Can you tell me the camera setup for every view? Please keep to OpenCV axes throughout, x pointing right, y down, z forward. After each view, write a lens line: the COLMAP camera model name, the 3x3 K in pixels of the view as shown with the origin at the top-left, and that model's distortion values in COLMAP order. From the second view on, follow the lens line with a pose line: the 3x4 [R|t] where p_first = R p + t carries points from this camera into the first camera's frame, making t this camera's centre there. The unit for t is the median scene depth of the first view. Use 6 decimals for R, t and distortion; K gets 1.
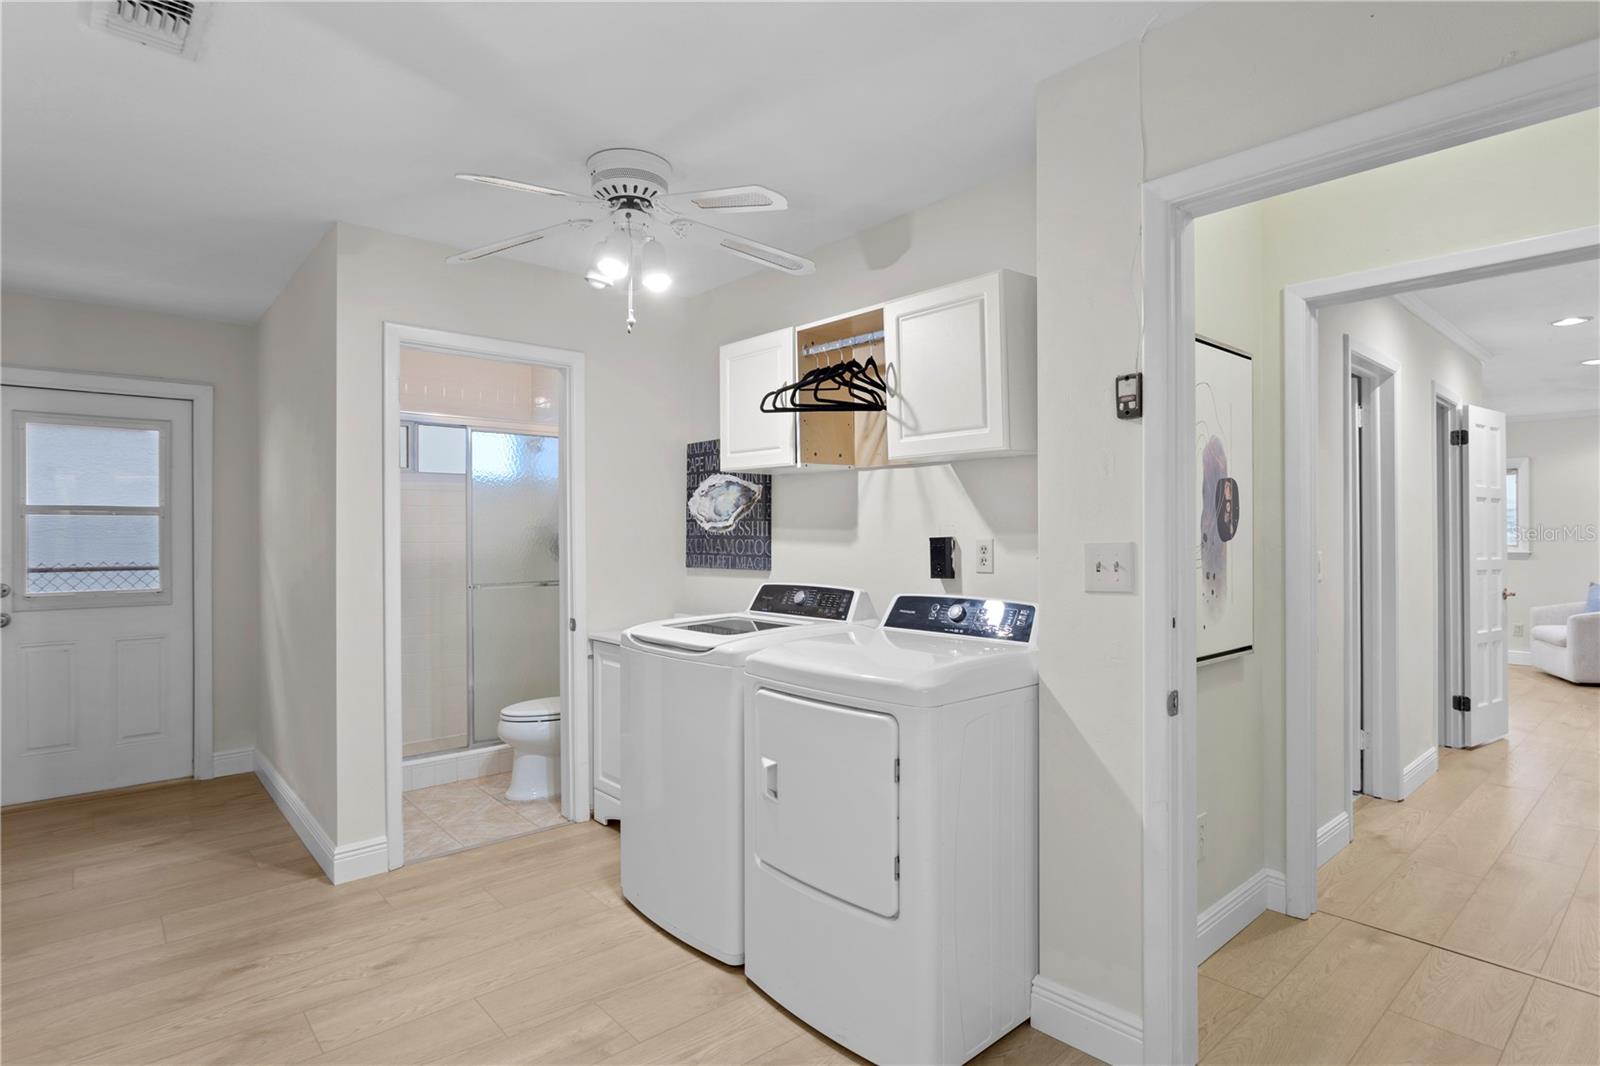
lens RADIAL K [[791.9, 0, 801.0], [0, 791.9, 538.3], [0, 0, 1]] dist [-0.019181, 0.010004]
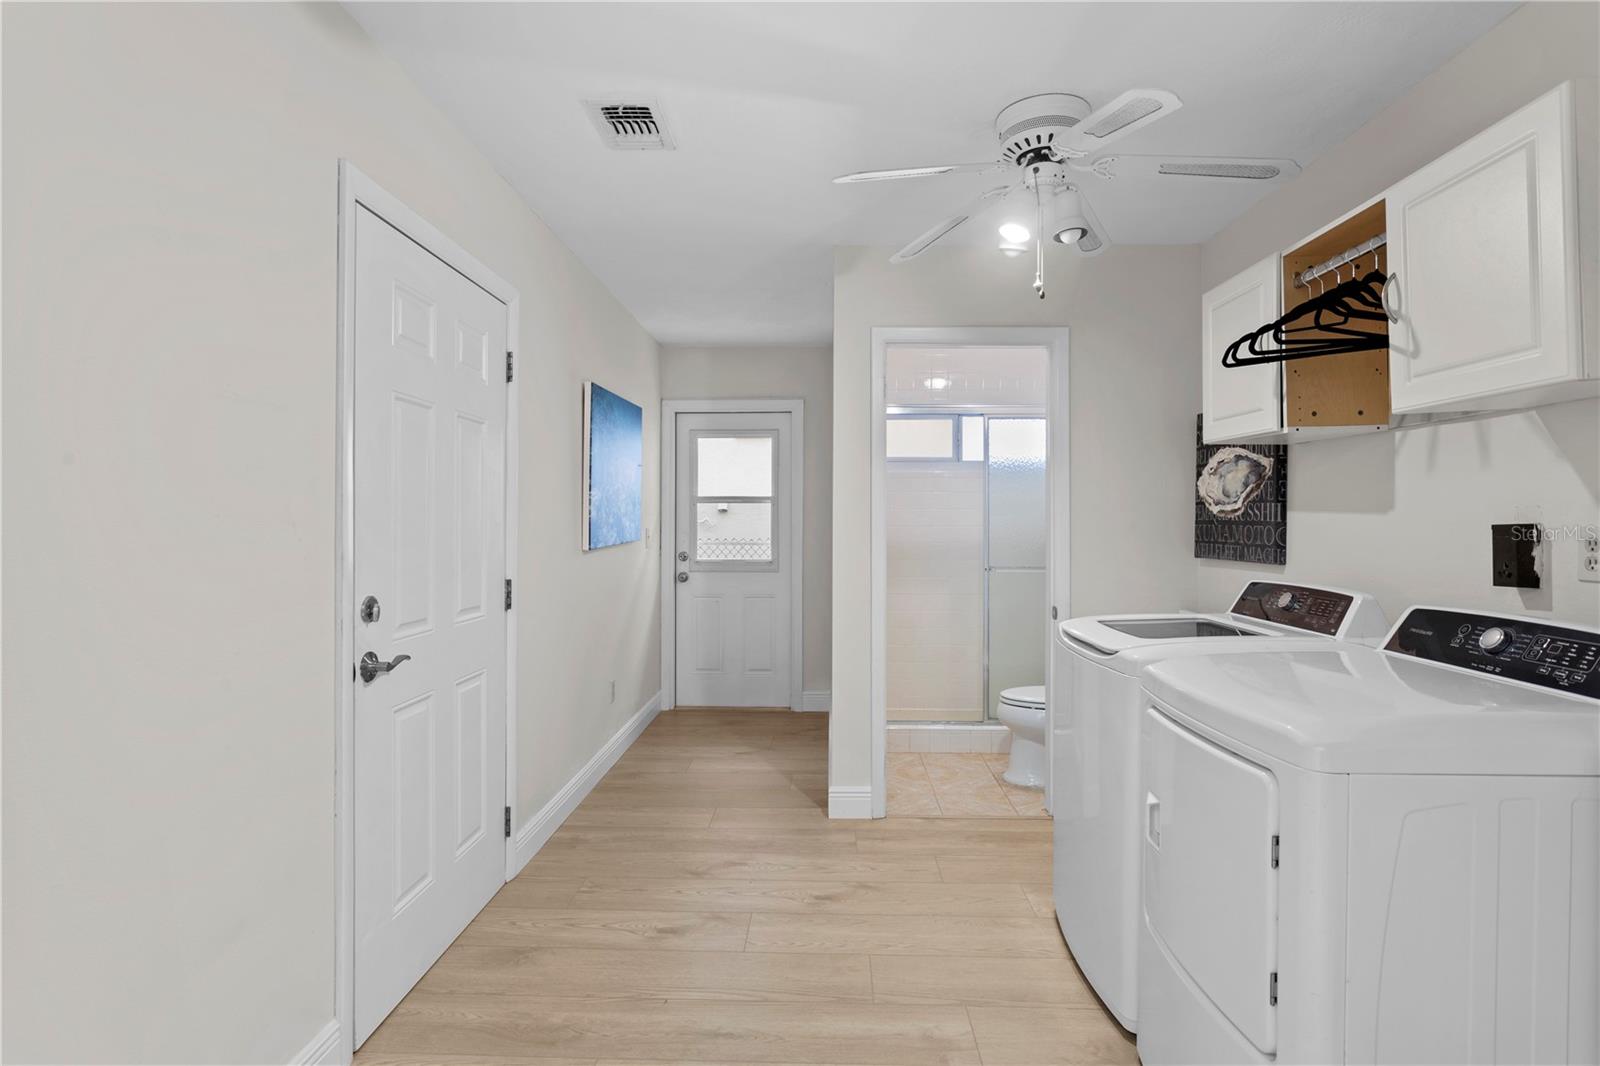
lens RADIAL K [[787.2, 0, 801.3], [0, 787.2, 528.7], [0, 0, 1]] dist [-0.019094, 0.010512]
pose [[0.740195, 0.012284, -0.672280, 0.139096], [-0.008029, 0.999923, 0.009430, 0.000745], [0.672344, -0.001582, 0.740237, 0.099694]]
